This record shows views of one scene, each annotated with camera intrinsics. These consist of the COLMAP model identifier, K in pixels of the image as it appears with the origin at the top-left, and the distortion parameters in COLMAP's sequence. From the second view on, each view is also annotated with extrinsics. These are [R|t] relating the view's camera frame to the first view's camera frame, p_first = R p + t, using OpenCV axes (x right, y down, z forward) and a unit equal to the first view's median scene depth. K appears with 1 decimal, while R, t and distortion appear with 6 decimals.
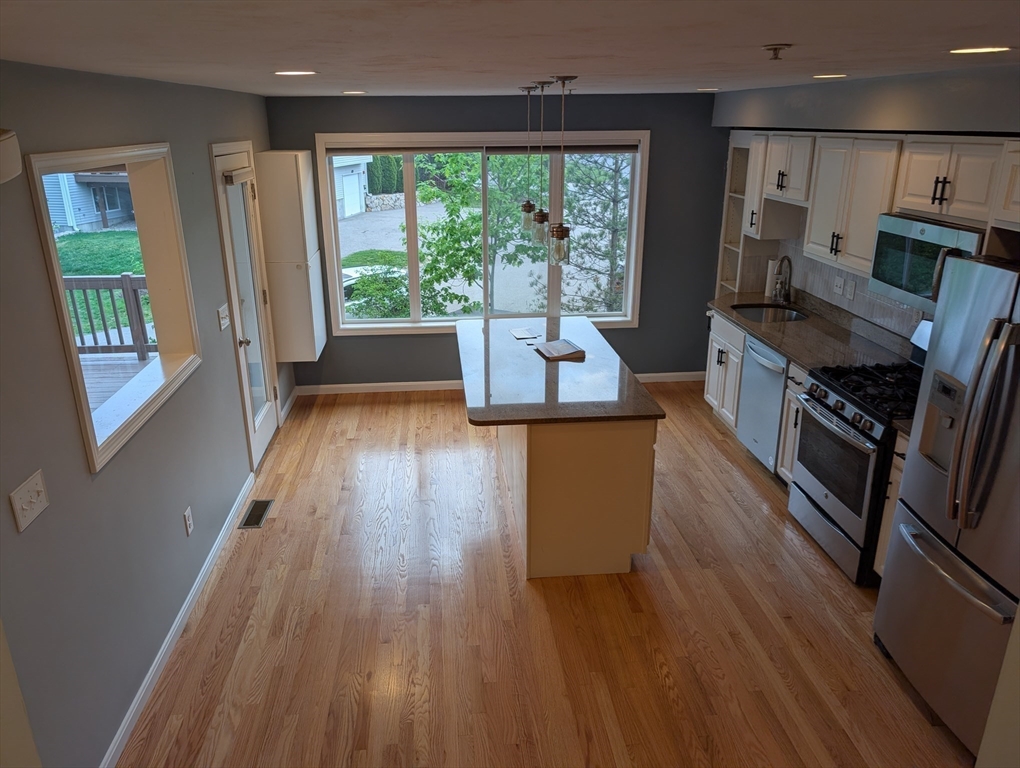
lens RADIAL K [[744.7, 0, 510.0], [0, 744.7, 384.0], [0, 0, 1]] dist [0.137378, -0.156016]
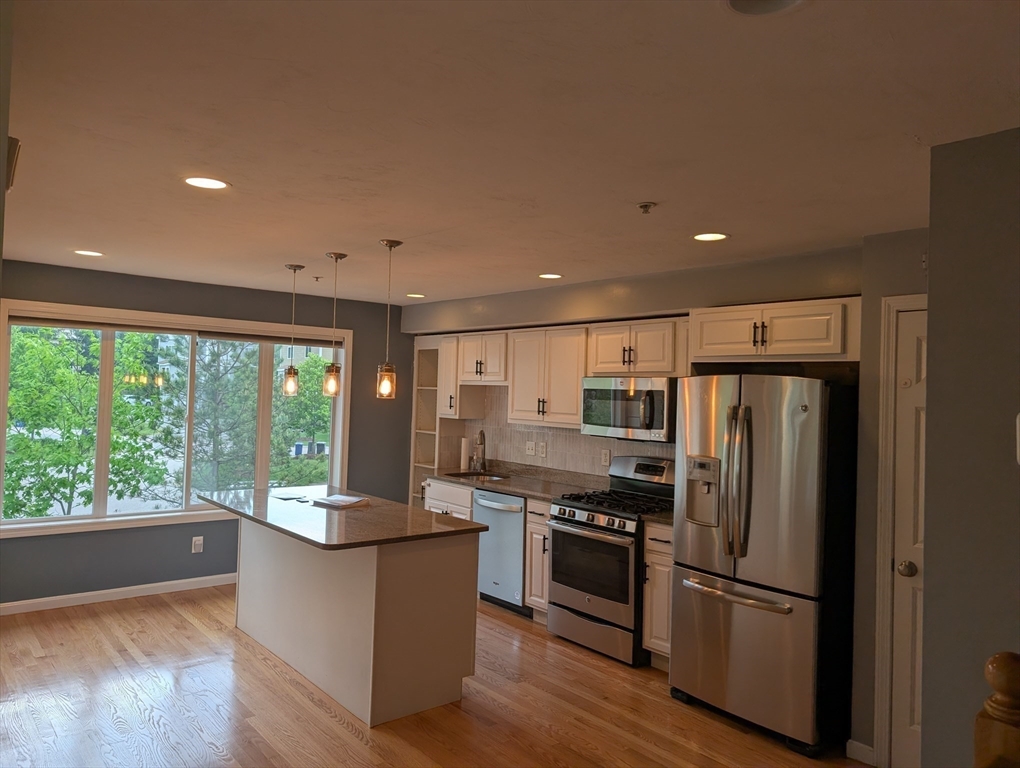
lens RADIAL K [[744.7, 0, 510.0], [0, 744.7, 384.0], [0, 0, 1]] dist [0.137378, -0.156016]
pose [[0.826868, 0.036191, 0.561230, -0.313591], [0.155036, 0.944591, -0.289329, 0.130450], [-0.540605, 0.326248, 0.775441, 0.035132]]
